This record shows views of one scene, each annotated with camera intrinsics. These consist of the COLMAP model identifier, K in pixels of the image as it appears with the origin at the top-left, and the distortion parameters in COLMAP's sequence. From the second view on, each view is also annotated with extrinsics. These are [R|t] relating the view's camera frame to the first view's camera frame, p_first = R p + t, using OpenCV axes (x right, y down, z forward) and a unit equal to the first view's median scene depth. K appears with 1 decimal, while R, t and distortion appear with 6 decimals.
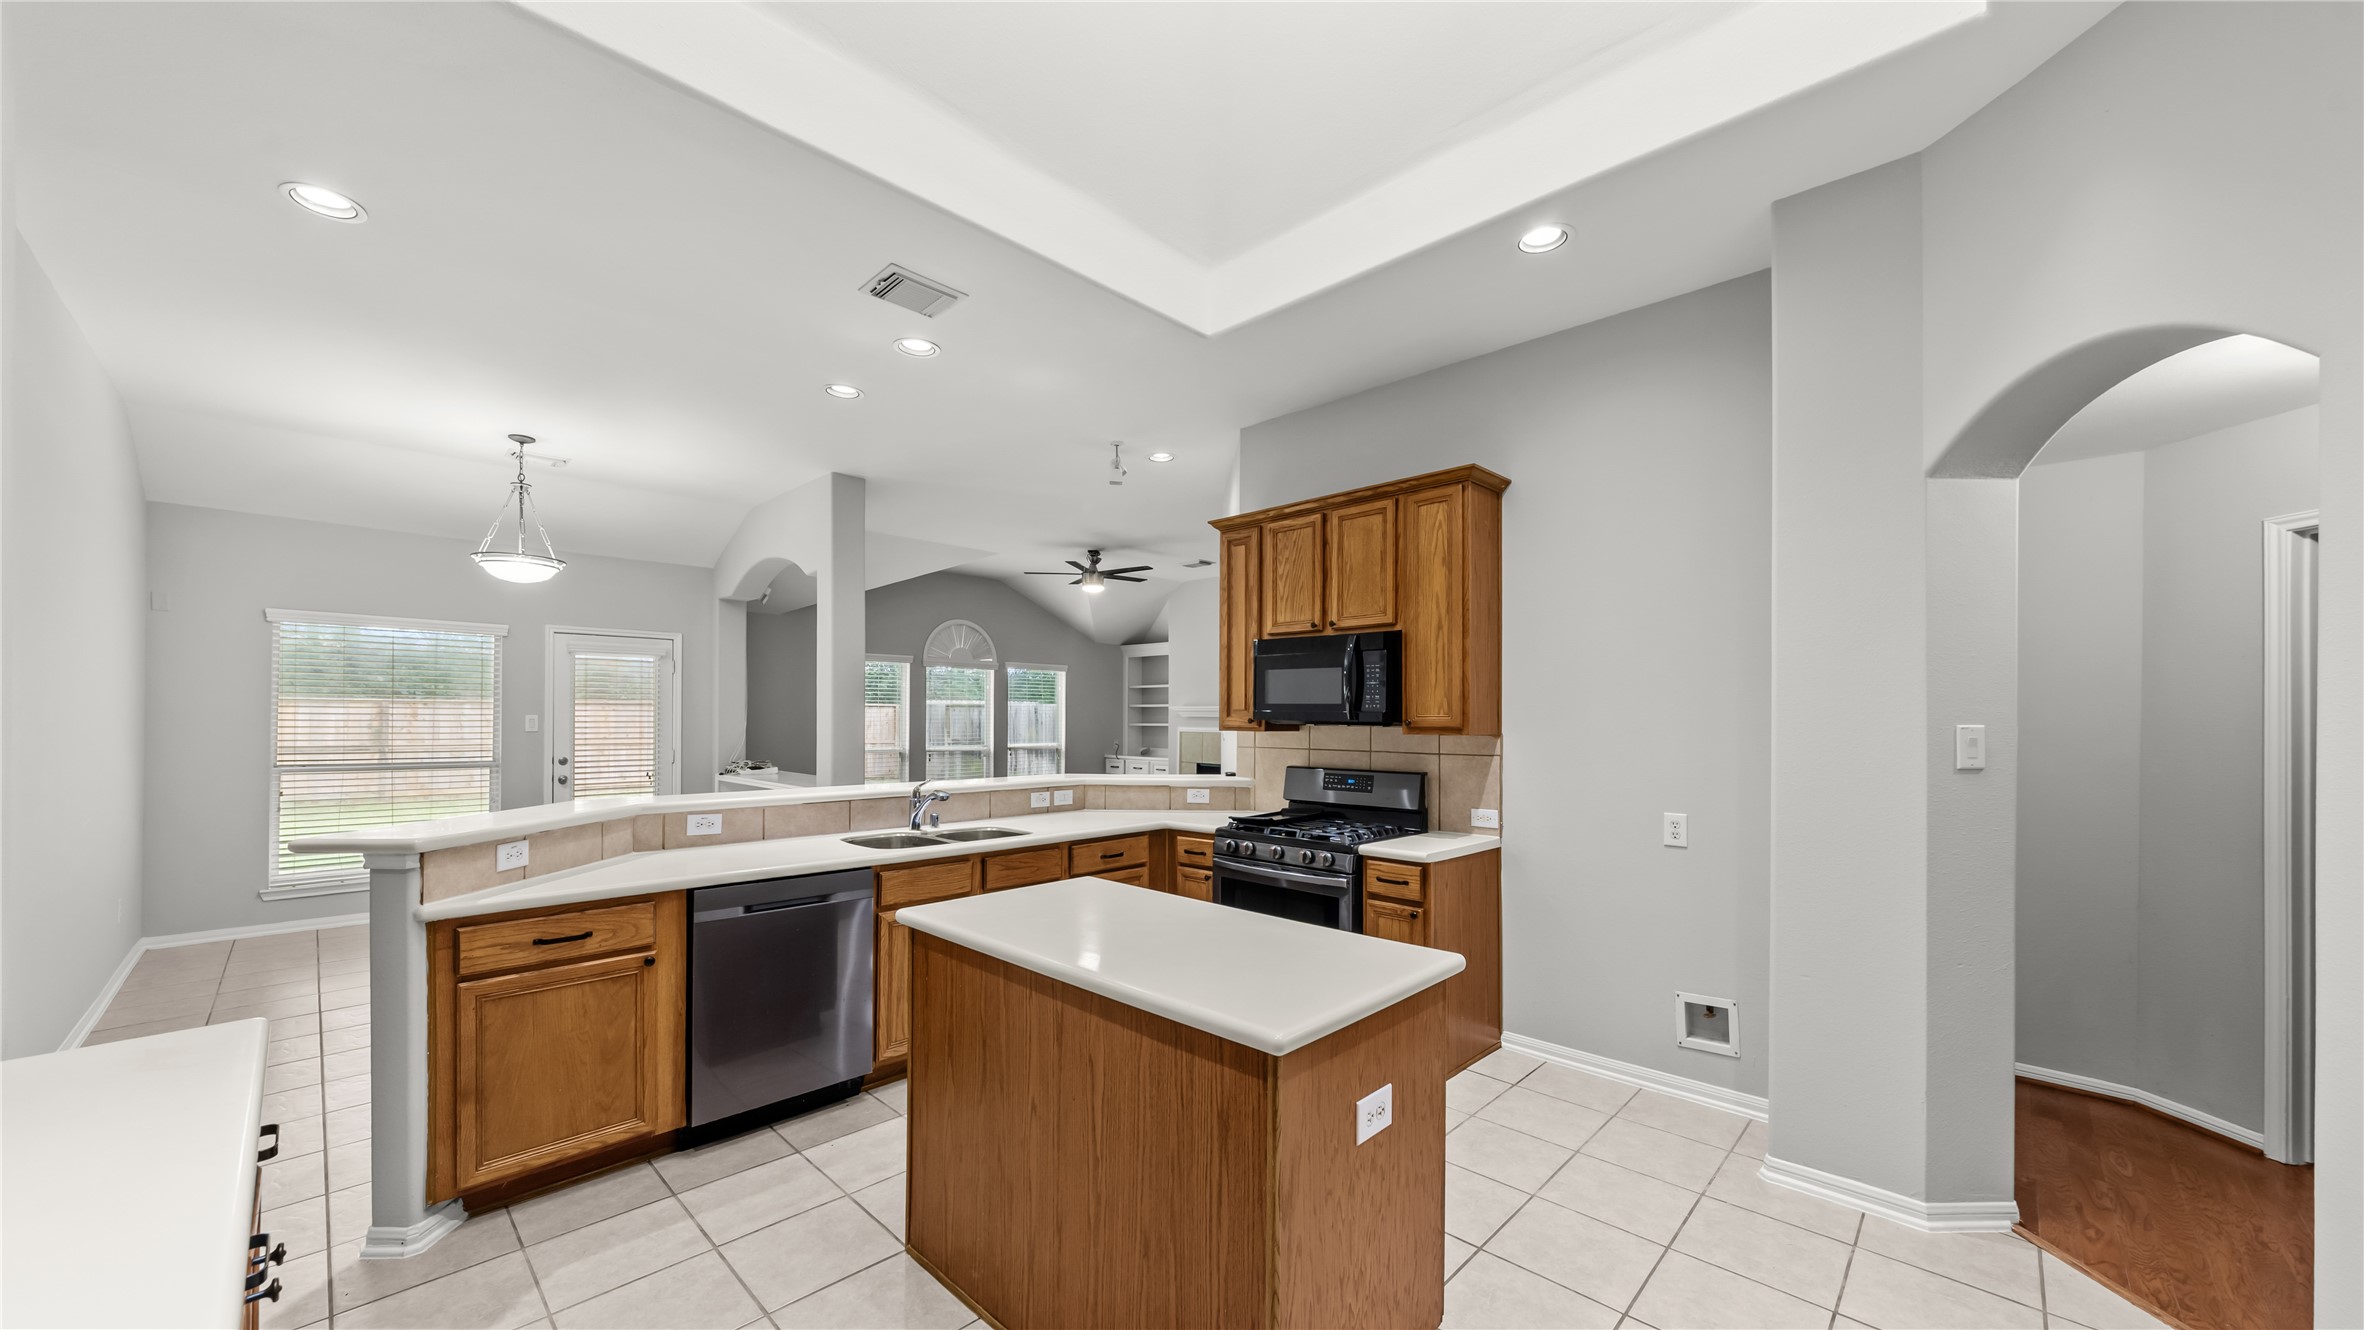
lens RADIAL K [[845.4, 0, 1180.4], [0, 845.4, 717.5], [0, 0, 1]] dist [-0.000246, -0.000111]
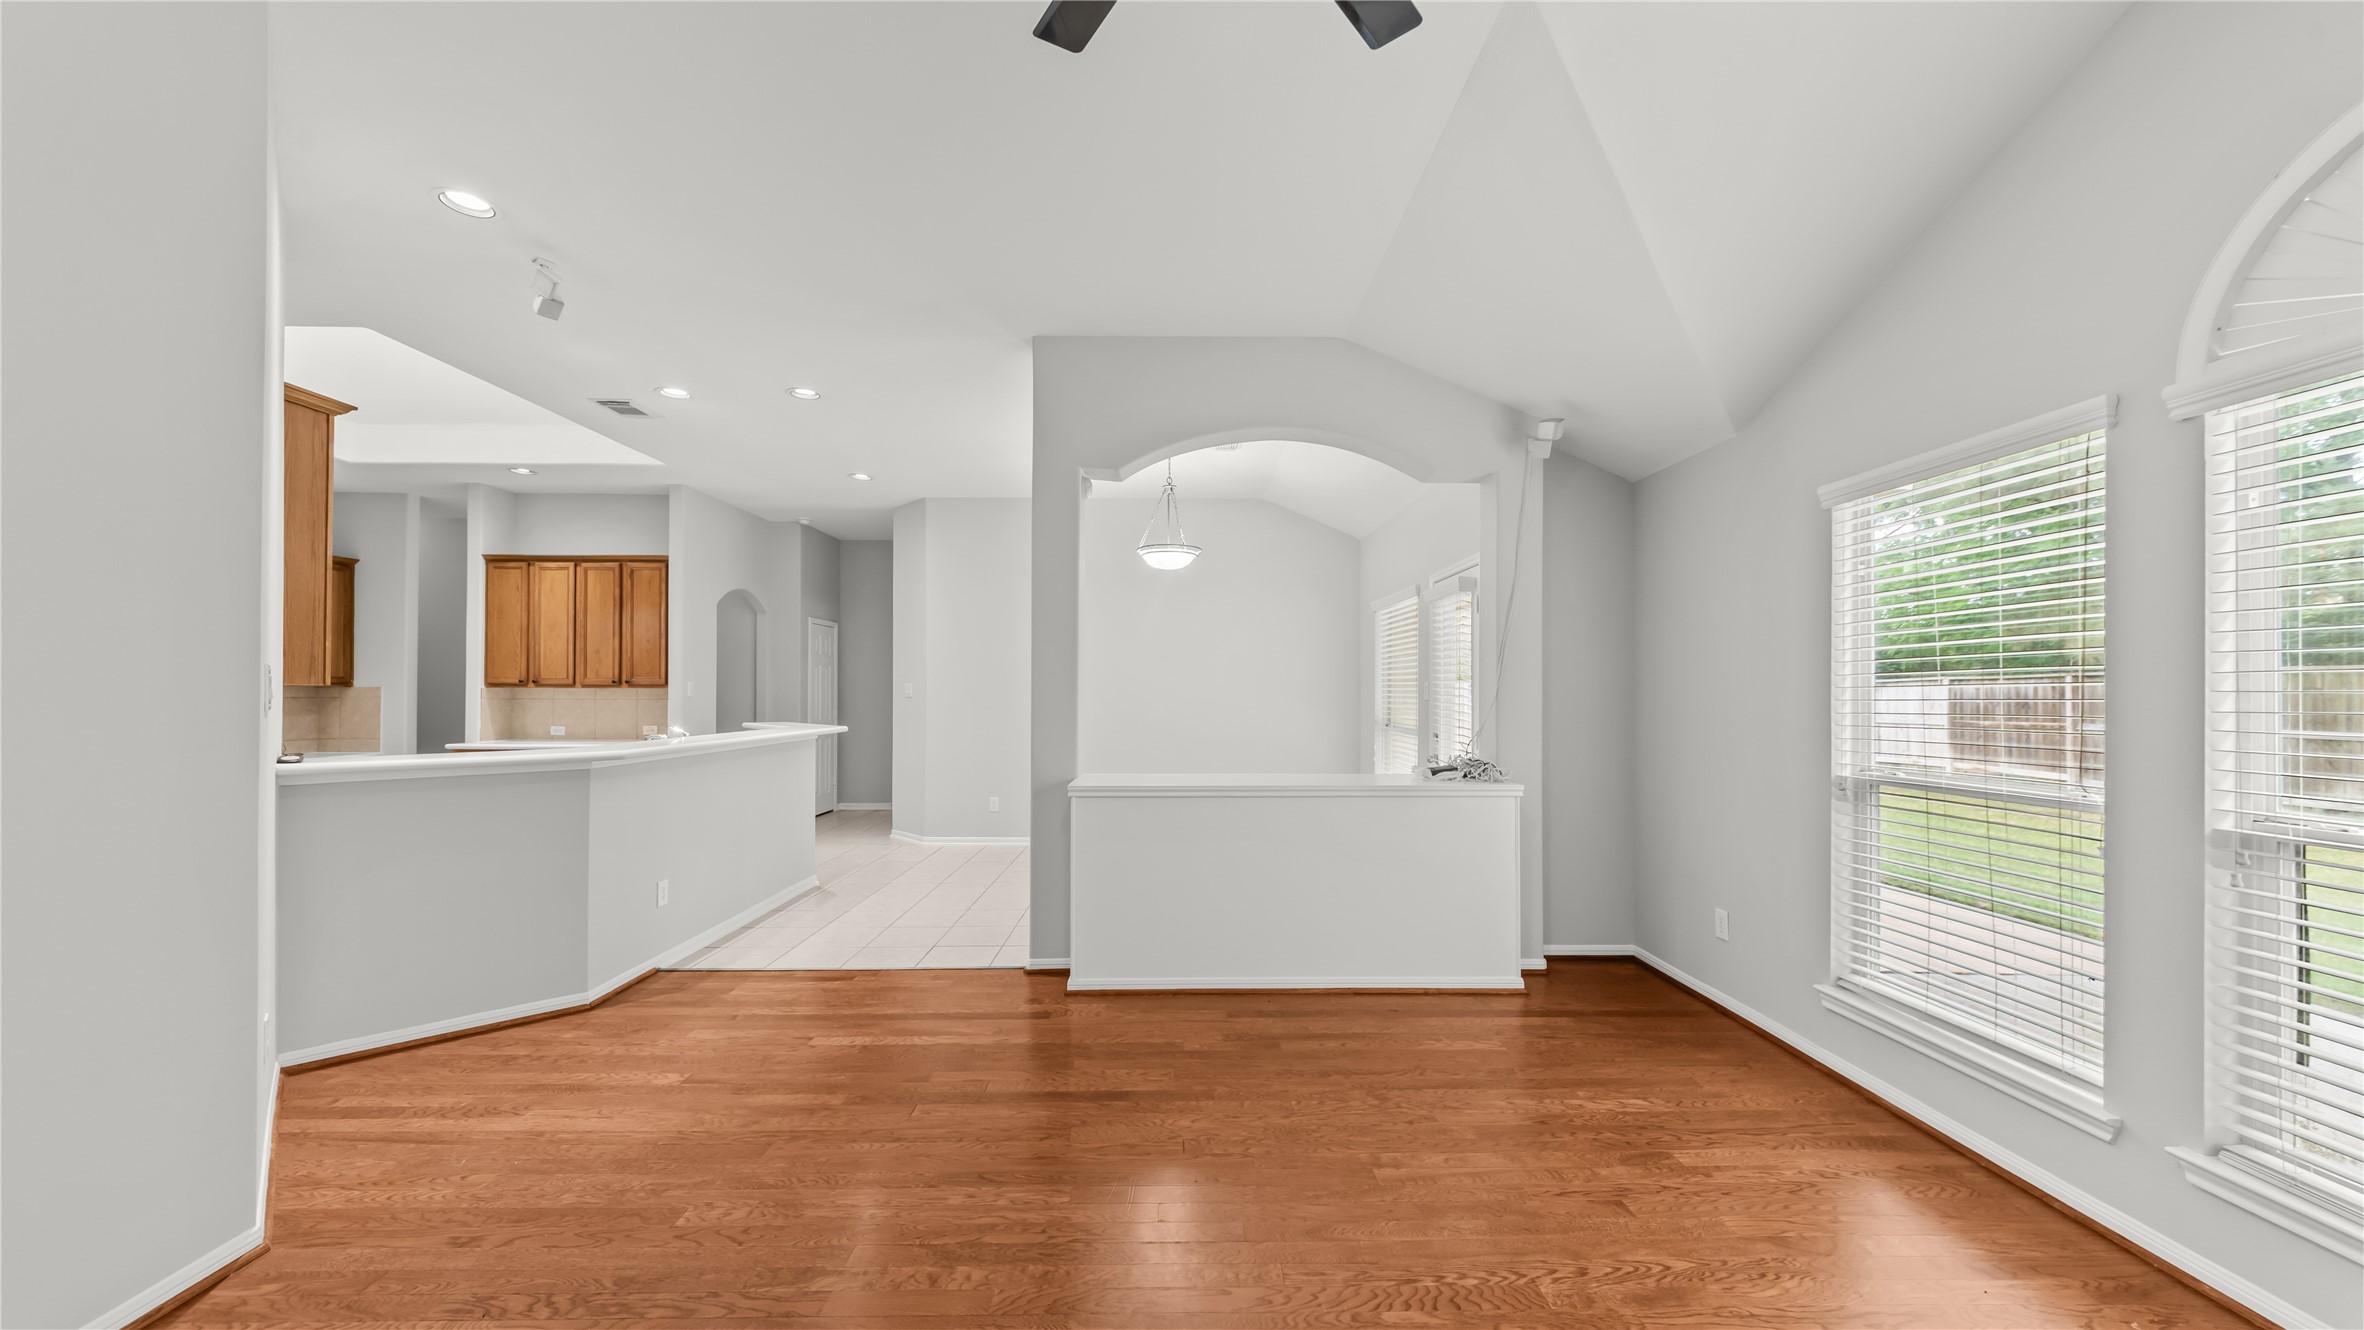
lens RADIAL K [[840.7, 0, 1180.4], [0, 840.7, 682.0], [0, 0, 1]] dist [0.000221, -0.000120]
pose [[-0.711607, -0.015226, -0.702413, 0.037235], [-0.006501, 0.999865, -0.015088, 0.020351], [0.702547, -0.006170, -0.711610, 2.190488]]
